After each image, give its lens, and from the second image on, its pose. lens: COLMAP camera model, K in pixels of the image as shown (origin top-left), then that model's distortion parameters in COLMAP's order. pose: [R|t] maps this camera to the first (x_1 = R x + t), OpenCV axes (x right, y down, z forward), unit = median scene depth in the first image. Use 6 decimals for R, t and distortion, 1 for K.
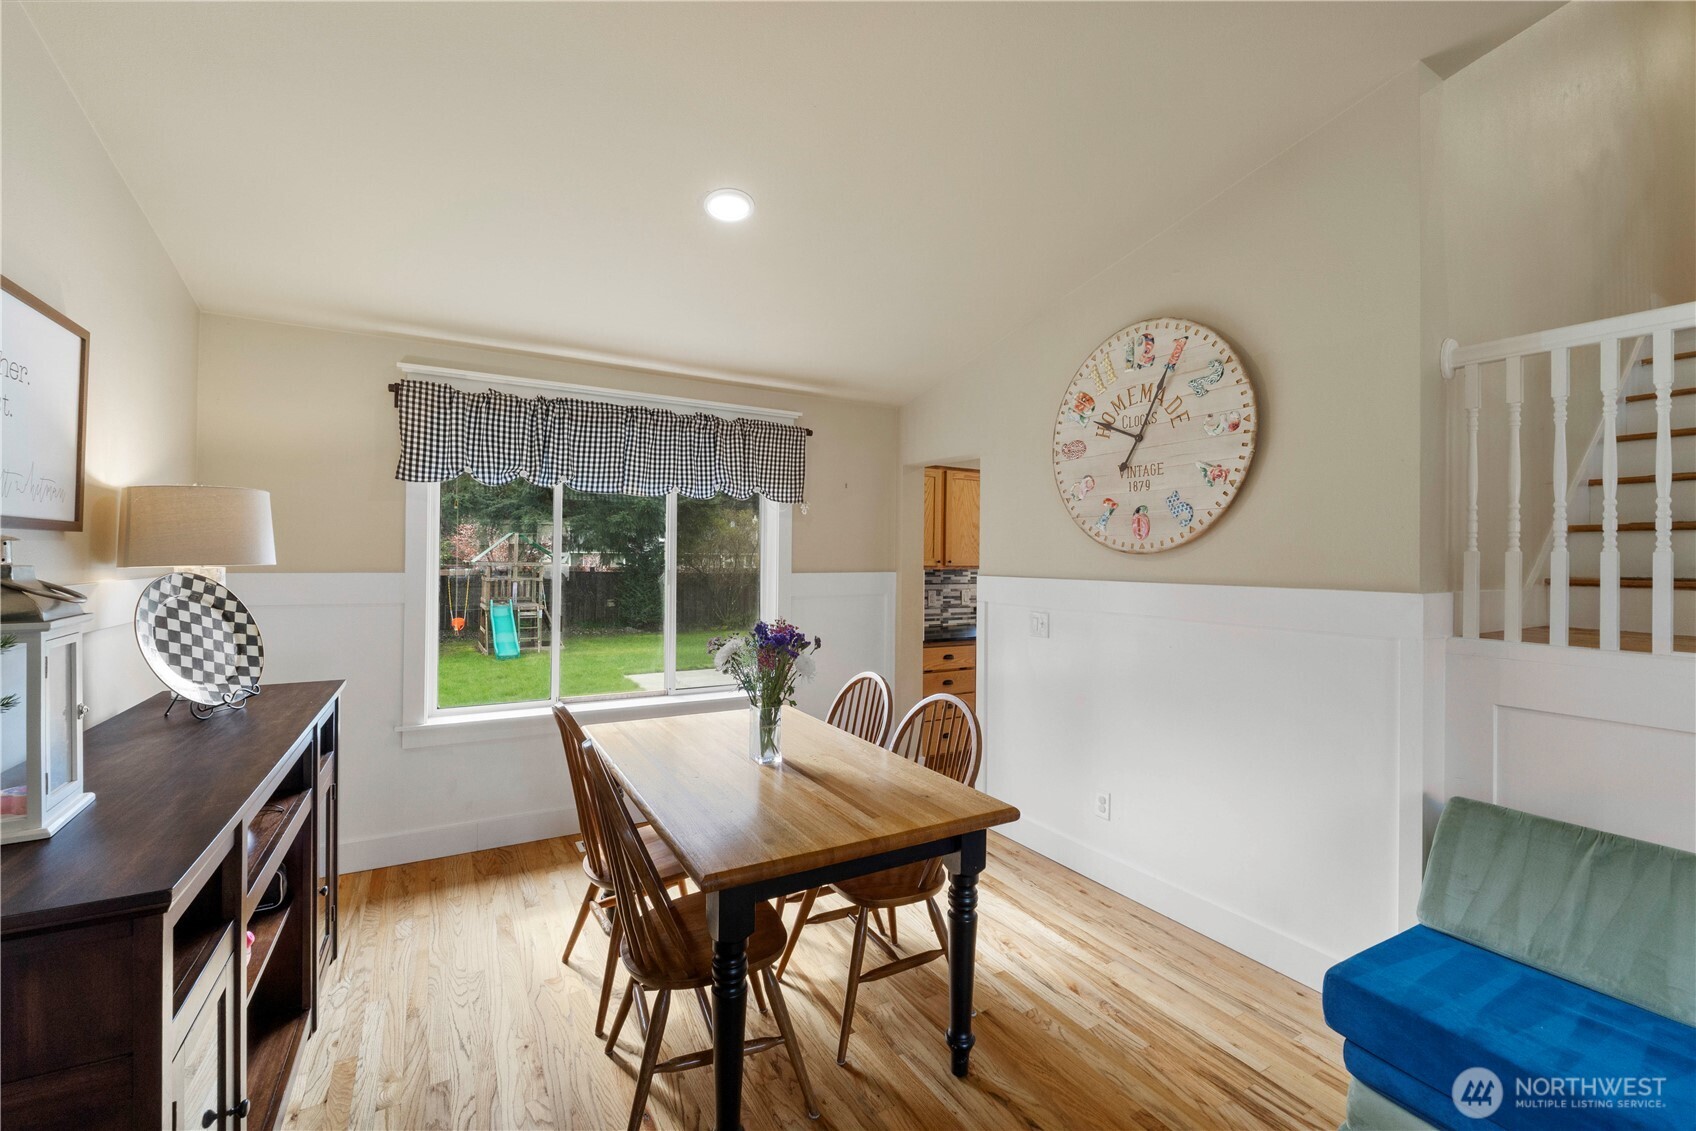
lens RADIAL K [[710.3, 0, 853.8], [0, 710.3, 552.3], [0, 0, 1]] dist [-0.009993, -0.000036]
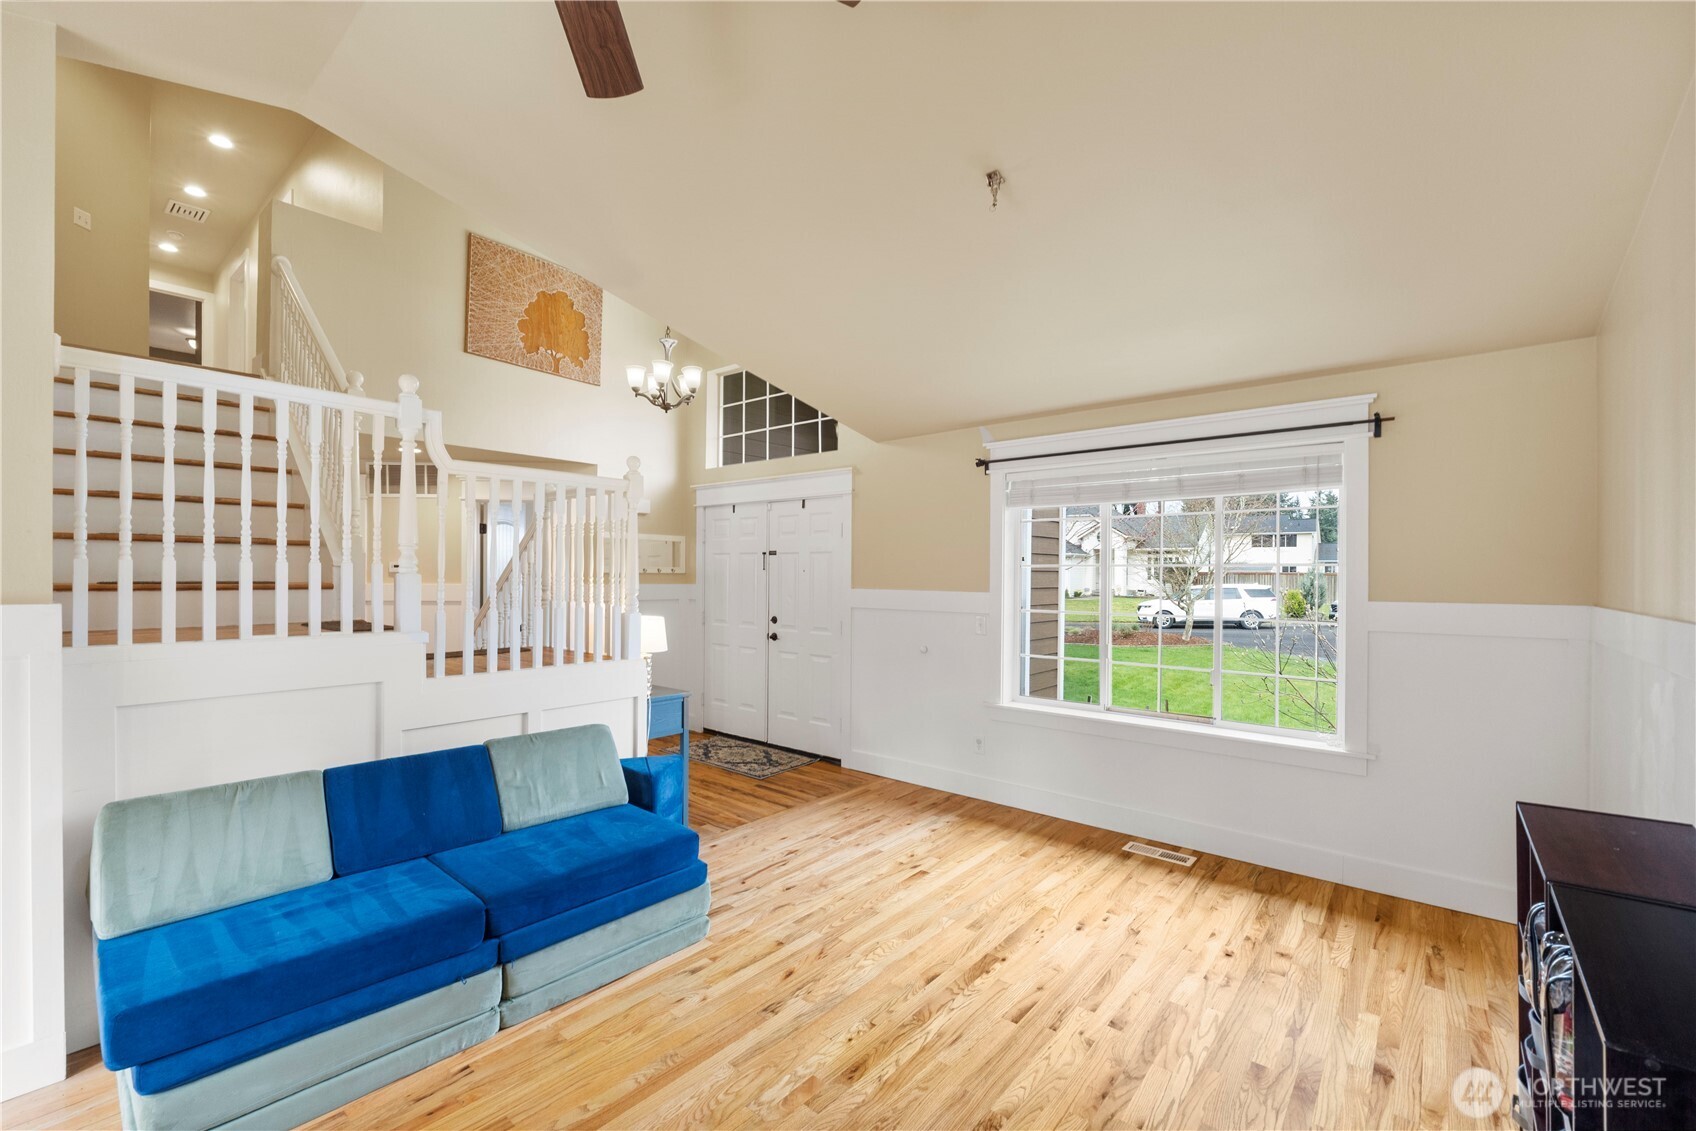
lens RADIAL K [[710.3, 0, 827.7], [0, 710.3, 575.0], [0, 0, 1]] dist [-0.009993, -0.000036]
pose [[-0.321520, -0.014786, 0.946787, -0.292405], [-0.015733, 0.999823, 0.010272, -0.004164], [-0.946772, -0.011593, -0.321696, 0.244938]]
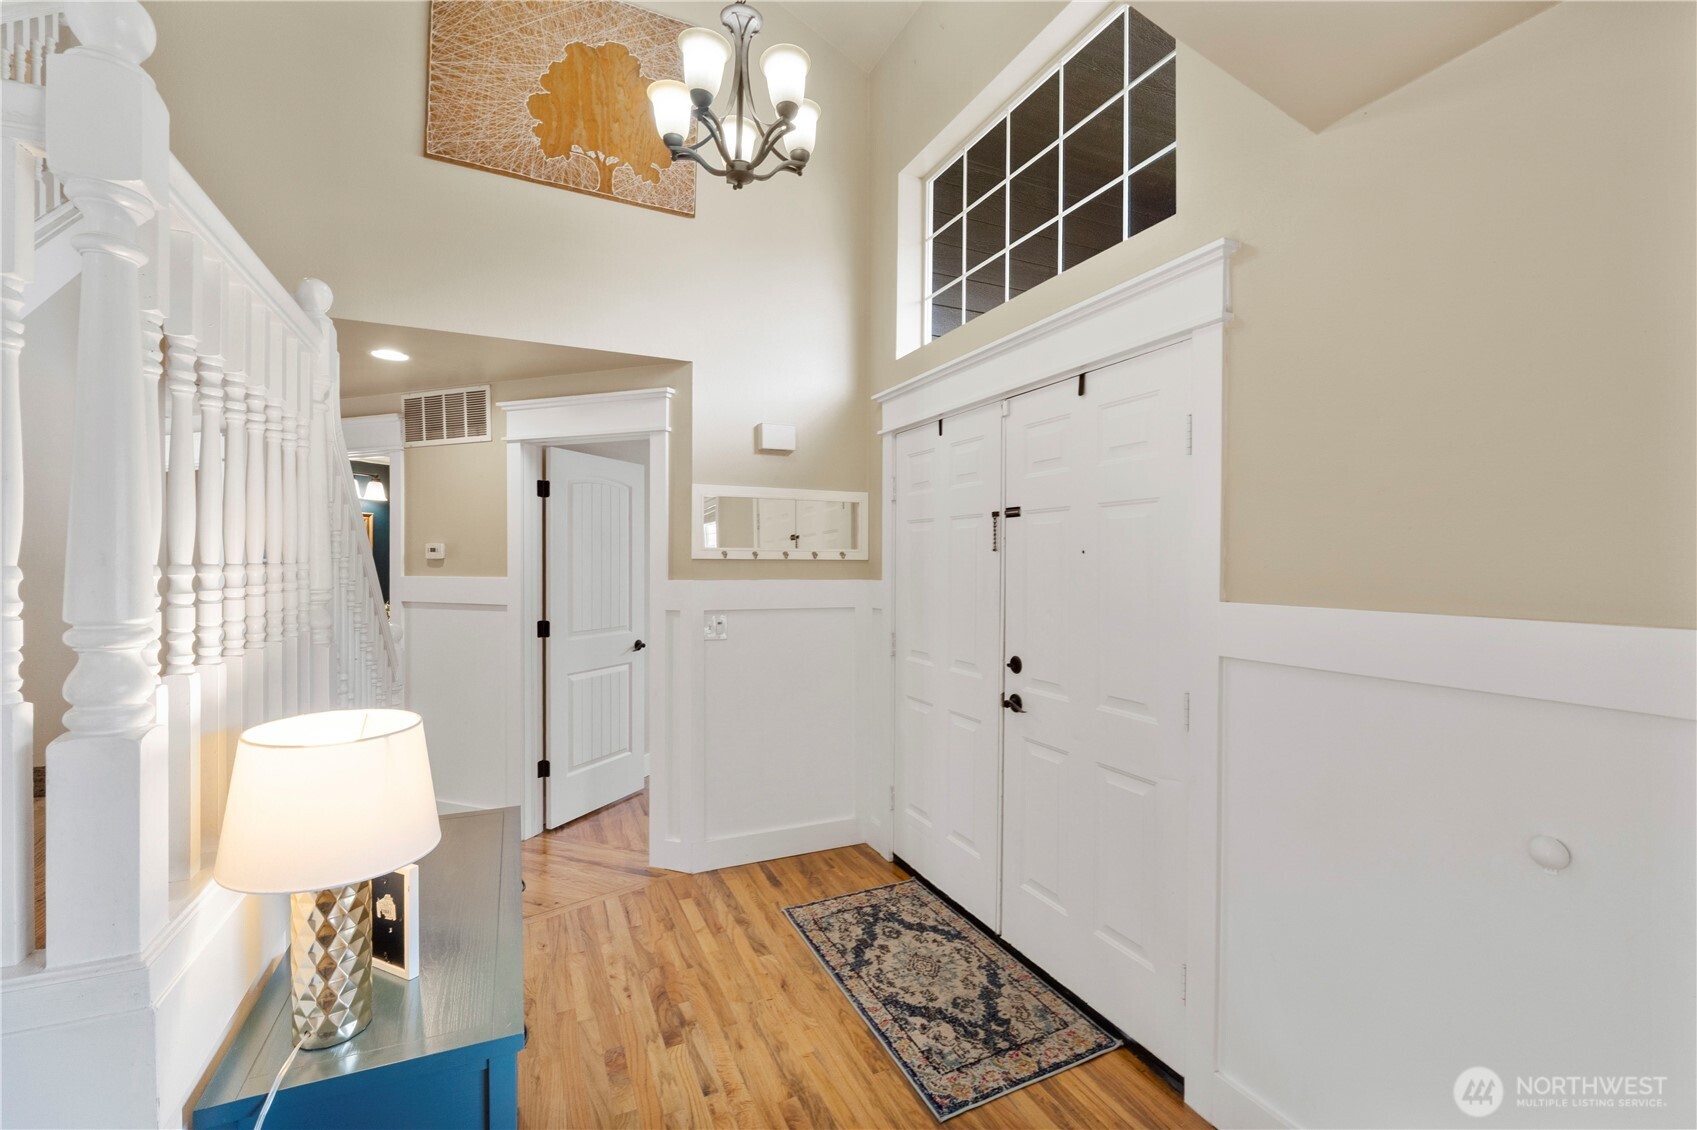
lens RADIAL K [[710.8, 0, 840.2], [0, 710.8, 570.0], [0, 0, 1]] dist [-0.009993, -0.000036]
pose [[0.096339, -0.021291, 0.995121, 0.755534], [-0.009314, 0.999708, 0.022291, 0.011074], [-0.995305, -0.011416, 0.096113, -0.123501]]
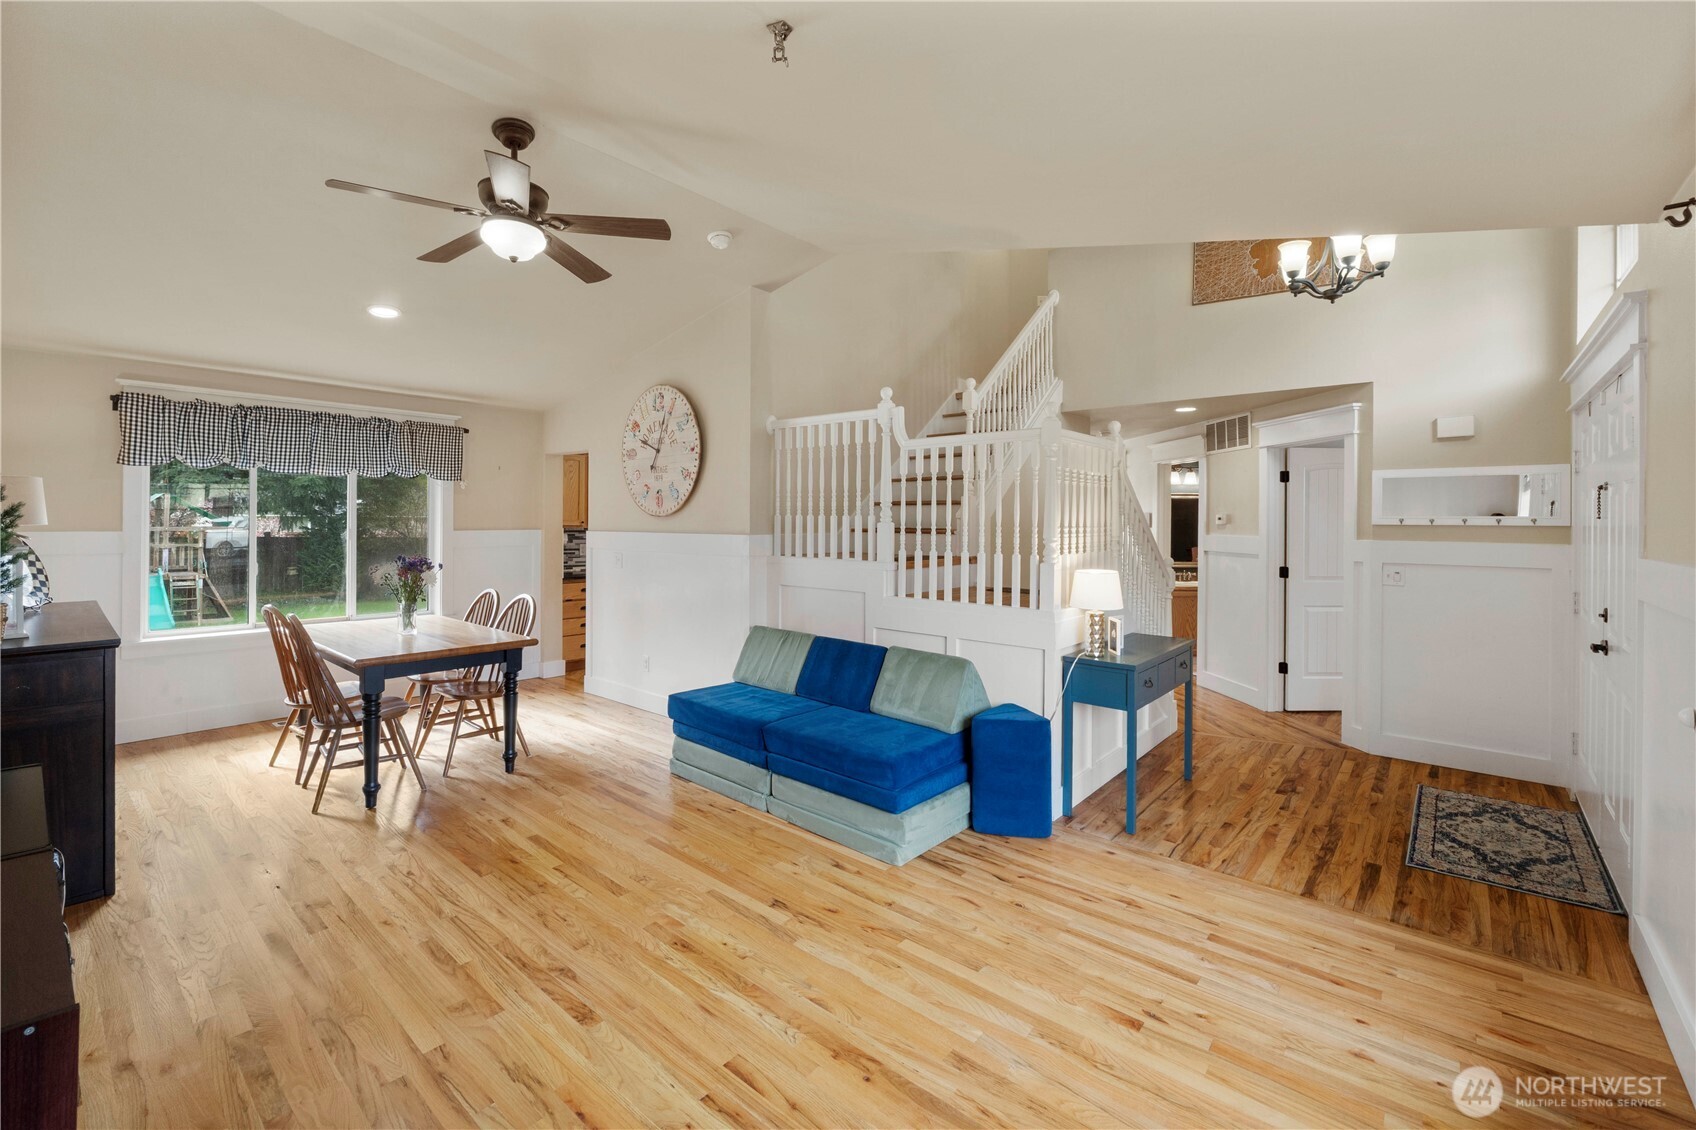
lens RADIAL K [[710.3, 0, 851.6], [0, 710.3, 519.3], [0, 0, 1]] dist [-0.009993, -0.000036]
pose [[0.942018, -0.003156, 0.335546, 0.268996], [0.001024, 0.999978, 0.006532, -0.002348], [-0.335560, -0.005810, 0.942001, -0.847532]]
